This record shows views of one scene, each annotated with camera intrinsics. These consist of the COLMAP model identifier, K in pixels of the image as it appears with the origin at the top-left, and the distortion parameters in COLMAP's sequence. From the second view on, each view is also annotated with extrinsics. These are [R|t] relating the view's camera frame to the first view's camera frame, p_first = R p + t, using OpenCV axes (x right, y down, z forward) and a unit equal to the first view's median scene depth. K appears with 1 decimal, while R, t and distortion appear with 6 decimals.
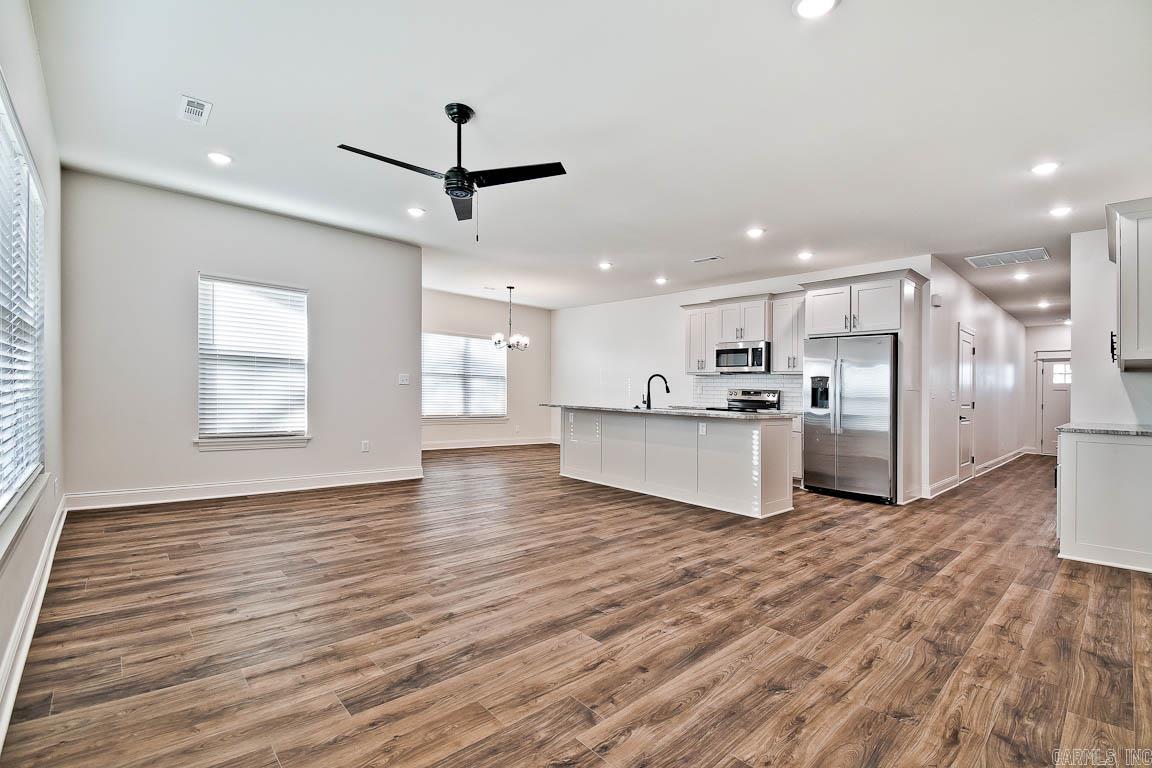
lens RADIAL K [[500.3, 0, 561.8], [0, 500.3, 384.2], [0, 0, 1]] dist [0.004170, -0.015898]
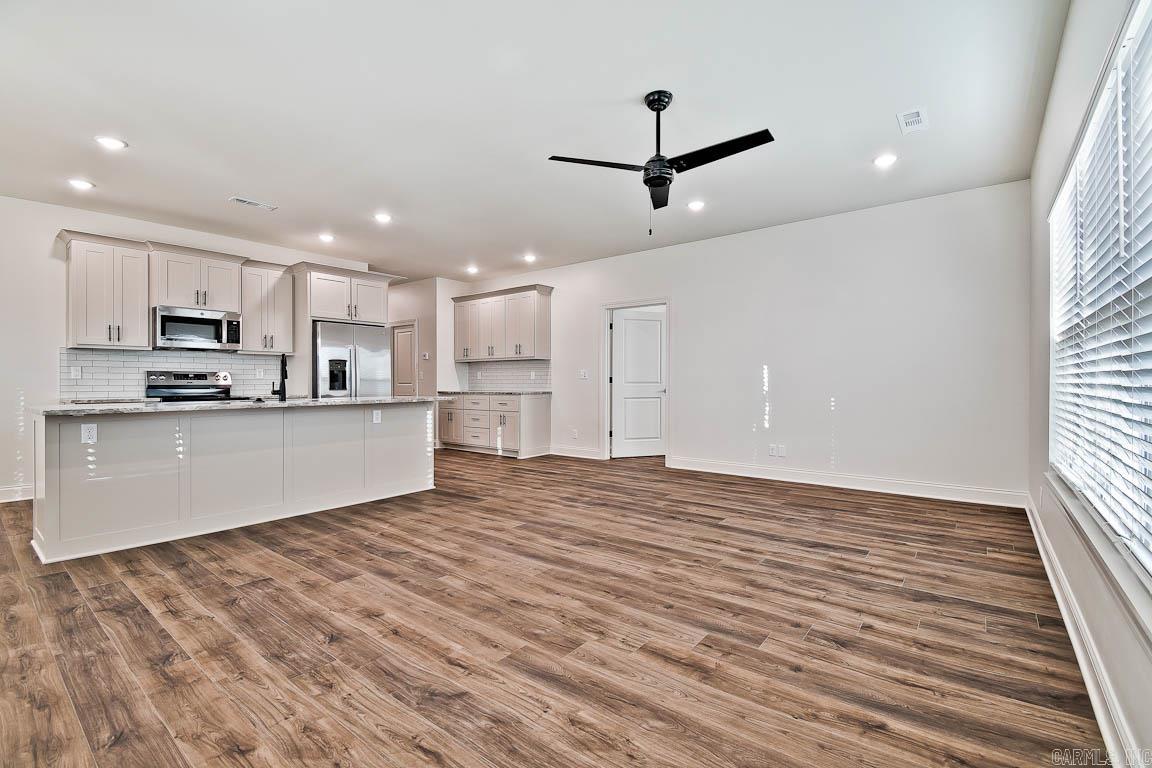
lens RADIAL K [[520.5, 0, 561.5], [0, 520.5, 378.1], [0, 0, 1]] dist [0.004329, -0.018608]
pose [[-0.156659, -0.021646, 0.987416, -1.159209], [-0.014878, 0.999698, 0.019555, -0.008774], [-0.987541, -0.011628, -0.156934, 1.317439]]
